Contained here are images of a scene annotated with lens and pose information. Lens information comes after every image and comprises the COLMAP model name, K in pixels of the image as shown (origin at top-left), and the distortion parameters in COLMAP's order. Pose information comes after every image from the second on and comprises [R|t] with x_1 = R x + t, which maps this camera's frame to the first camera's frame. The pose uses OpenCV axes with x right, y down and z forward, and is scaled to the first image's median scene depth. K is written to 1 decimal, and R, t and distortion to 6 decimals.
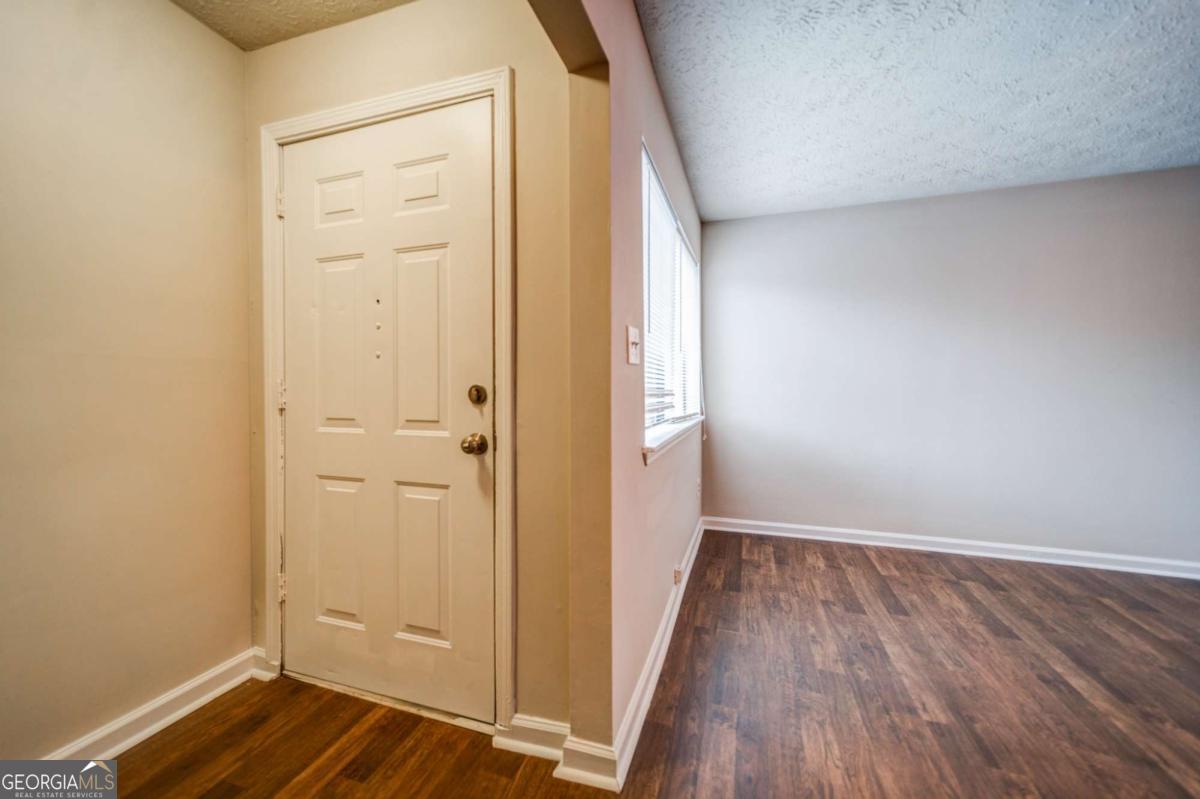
lens RADIAL K [[415.4, 0, 617.5], [0, 415.4, 389.3], [0, 0, 1]] dist [0.008512, -0.000204]
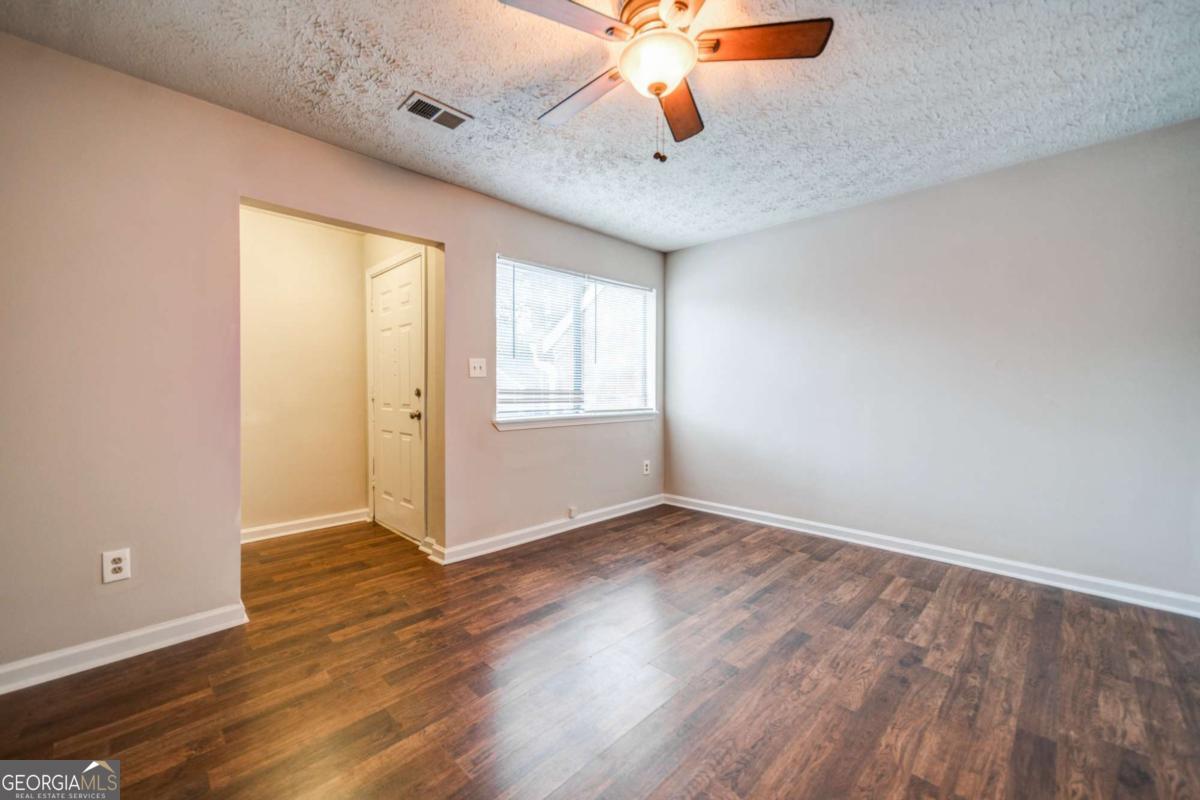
lens RADIAL K [[452.0, 0, 594.8], [0, 452.0, 395.5], [0, 0, 1]] dist [0.009429, -0.000005]
pose [[0.889309, 0.003065, -0.457297, 1.031709], [0.001645, 0.999950, 0.009902, 0.004813], [0.457304, -0.009558, 0.889259, -0.450041]]
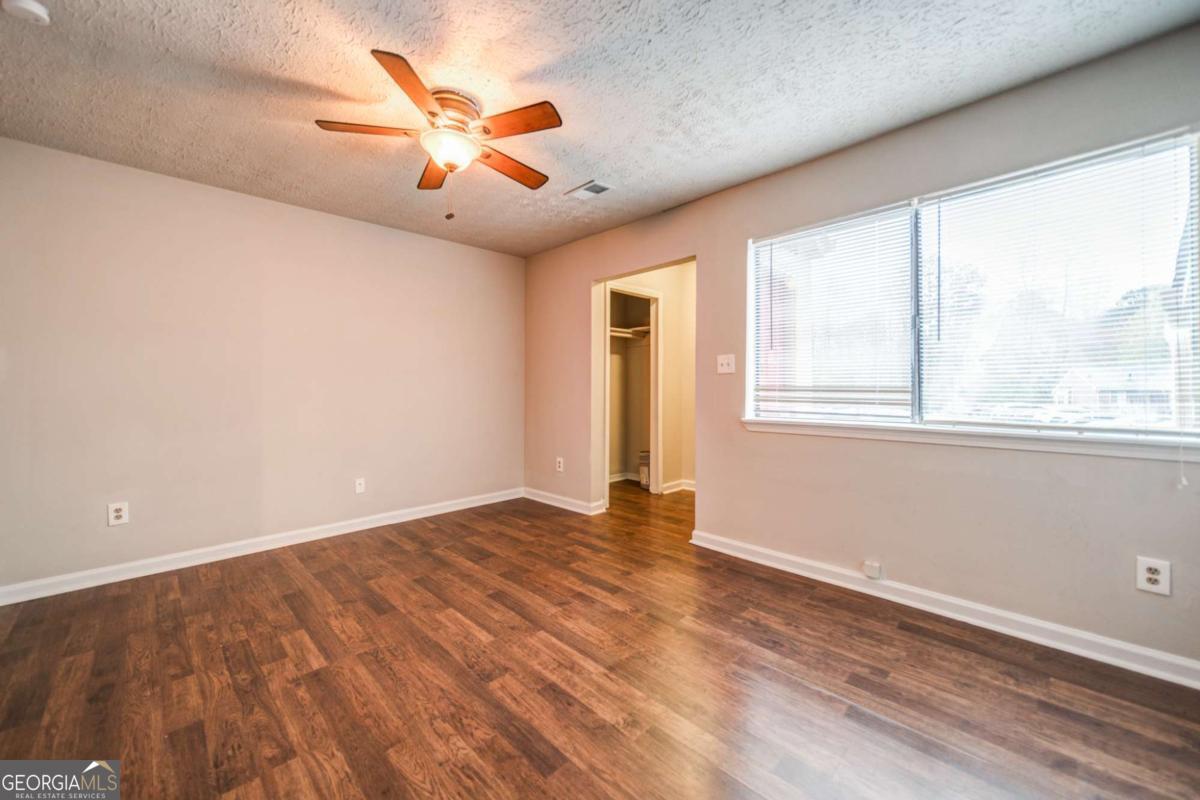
lens RADIAL K [[452.0, 0, 595.1], [0, 452.0, 393.5], [0, 0, 1]] dist [0.009429, -0.000005]
pose [[-0.440708, 0.015251, -0.897521, 1.515349], [0.003958, 0.999879, 0.015046, -0.001287], [0.897642, 0.003078, -0.440715, 0.939573]]
